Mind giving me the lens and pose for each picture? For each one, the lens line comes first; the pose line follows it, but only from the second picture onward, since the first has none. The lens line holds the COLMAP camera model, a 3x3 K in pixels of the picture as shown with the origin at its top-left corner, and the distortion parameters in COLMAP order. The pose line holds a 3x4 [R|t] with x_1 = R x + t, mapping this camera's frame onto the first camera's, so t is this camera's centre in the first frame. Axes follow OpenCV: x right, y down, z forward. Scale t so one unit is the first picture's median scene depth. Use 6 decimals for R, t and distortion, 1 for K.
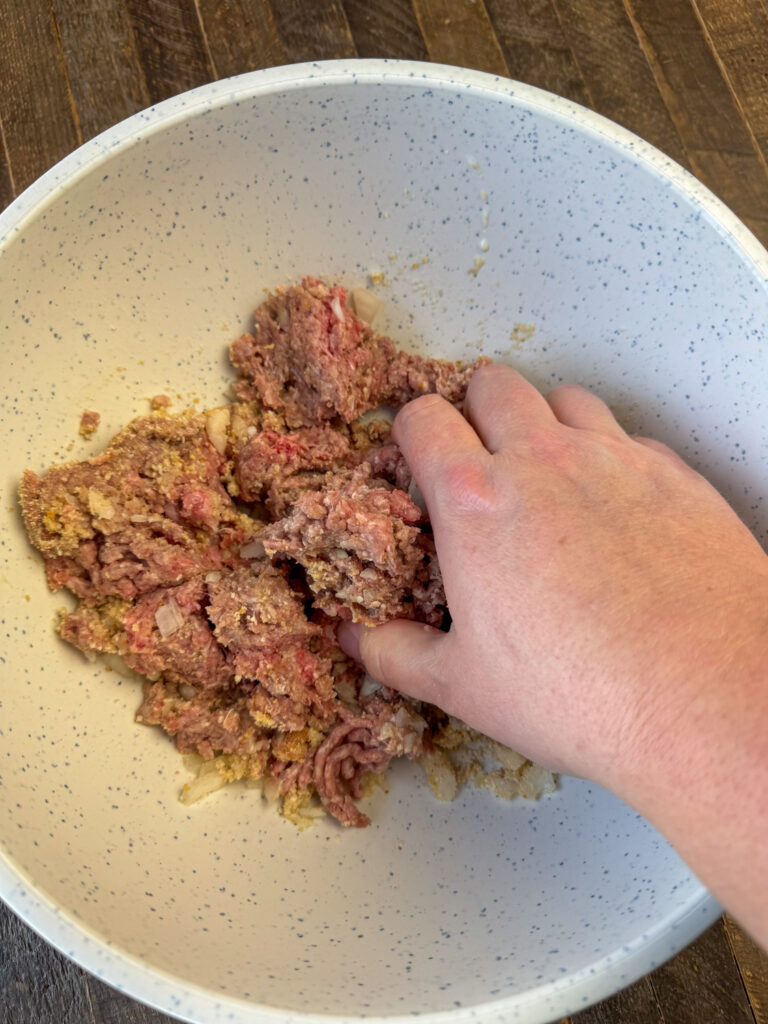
lens RADIAL K [[758.4, 0, 382.4], [0, 758.4, 515.0], [0, 0, 1]] dist [-0.020559, 0.001000]
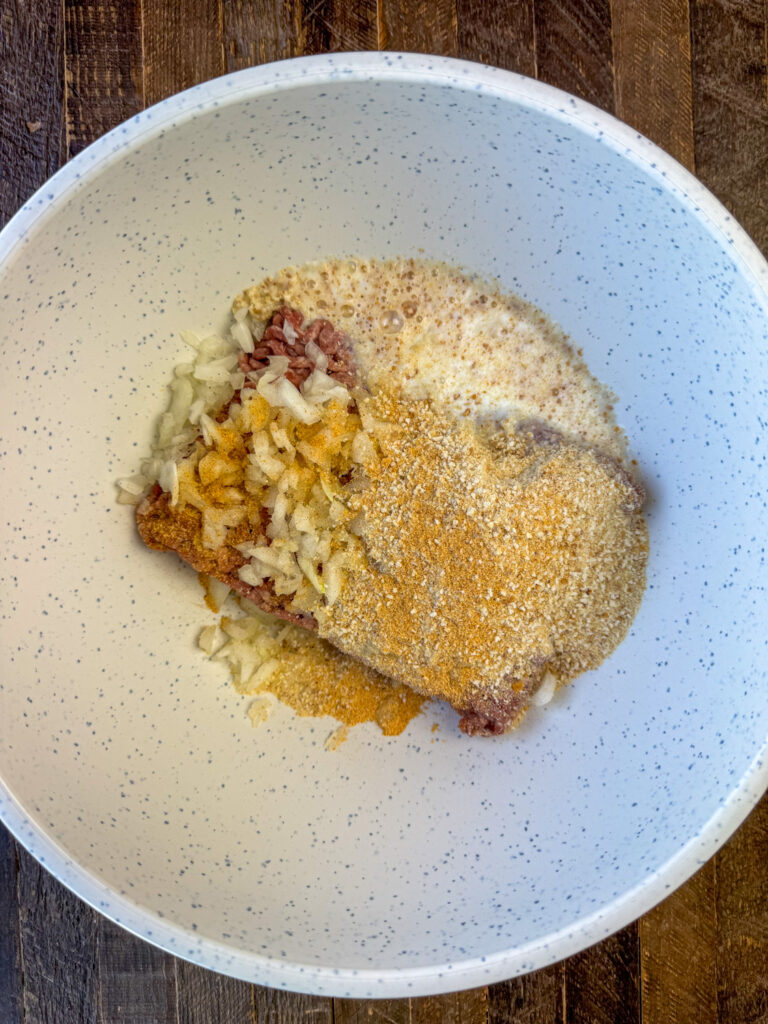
lens RADIAL K [[758.4, 0, 390.4], [0, 758.4, 506.6], [0, 0, 1]] dist [-0.020559, 0.001000]
pose [[0.837327, 0.546493, -0.015109, 0.010622], [-0.533103, 0.822313, 0.199003, -0.241804], [0.121178, -0.158576, 0.979882, -0.027205]]
